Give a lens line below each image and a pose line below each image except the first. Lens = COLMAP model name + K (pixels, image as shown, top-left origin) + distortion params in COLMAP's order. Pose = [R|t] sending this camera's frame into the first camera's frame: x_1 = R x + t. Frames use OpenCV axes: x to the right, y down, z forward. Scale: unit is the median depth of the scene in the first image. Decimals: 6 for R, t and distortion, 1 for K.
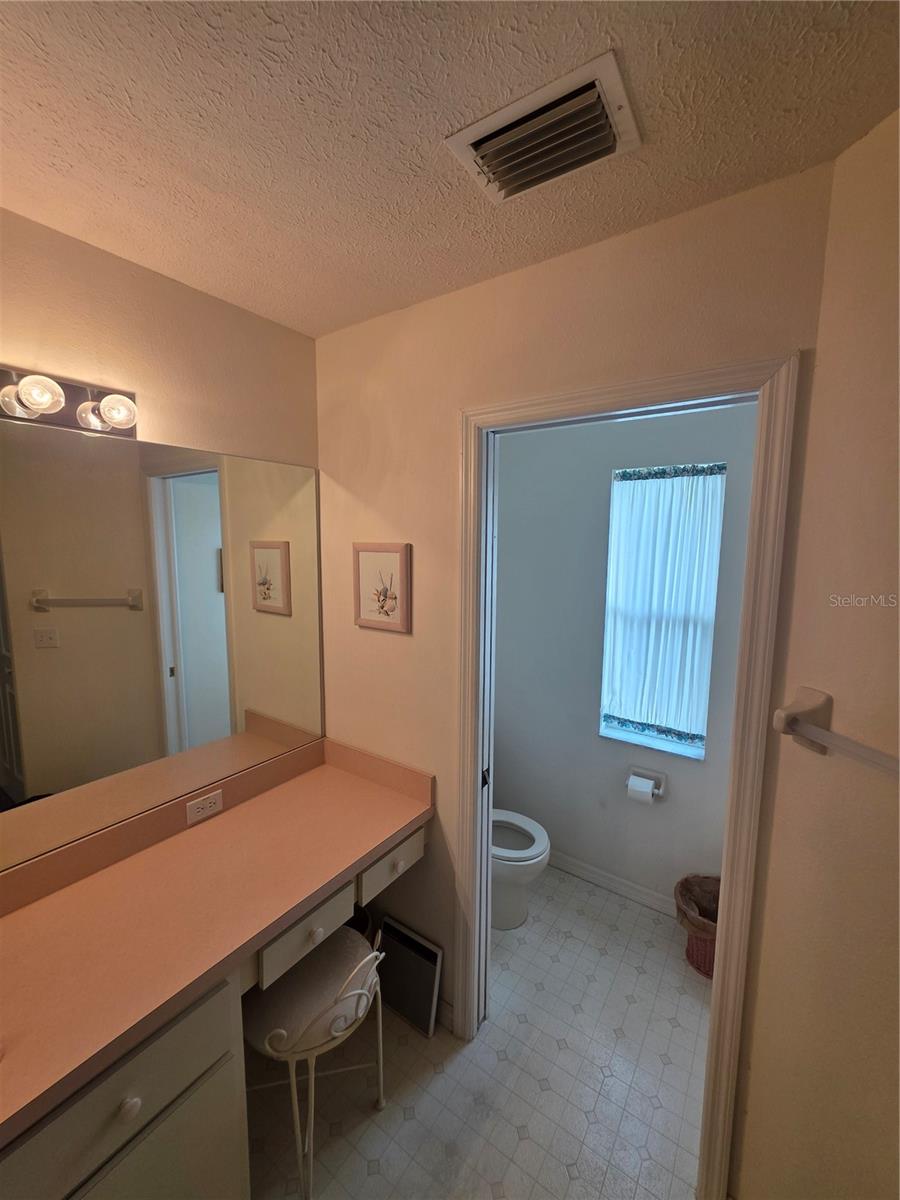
lens RADIAL K [[483.3, 0, 454.0], [0, 483.3, 593.8], [0, 0, 1]] dist [0.001766, -0.000033]
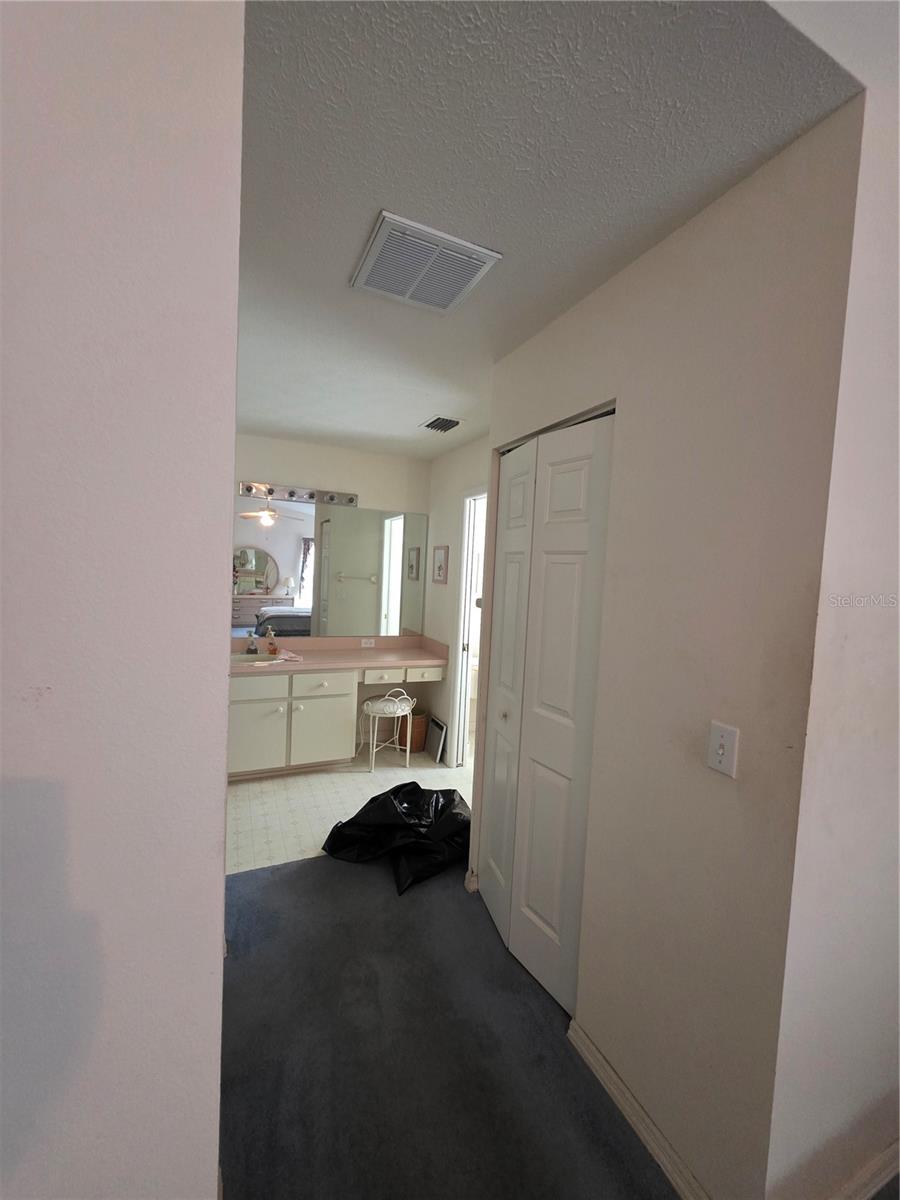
lens RADIAL K [[483.3, 0, 454.0], [0, 483.3, 593.8], [0, 0, 1]] dist [0.001766, -0.000033]
pose [[0.858084, 0.063903, -0.509518, 1.141064], [-0.105107, 0.993076, -0.052461, 0.248880], [0.502637, 0.098570, 0.858860, -0.991784]]
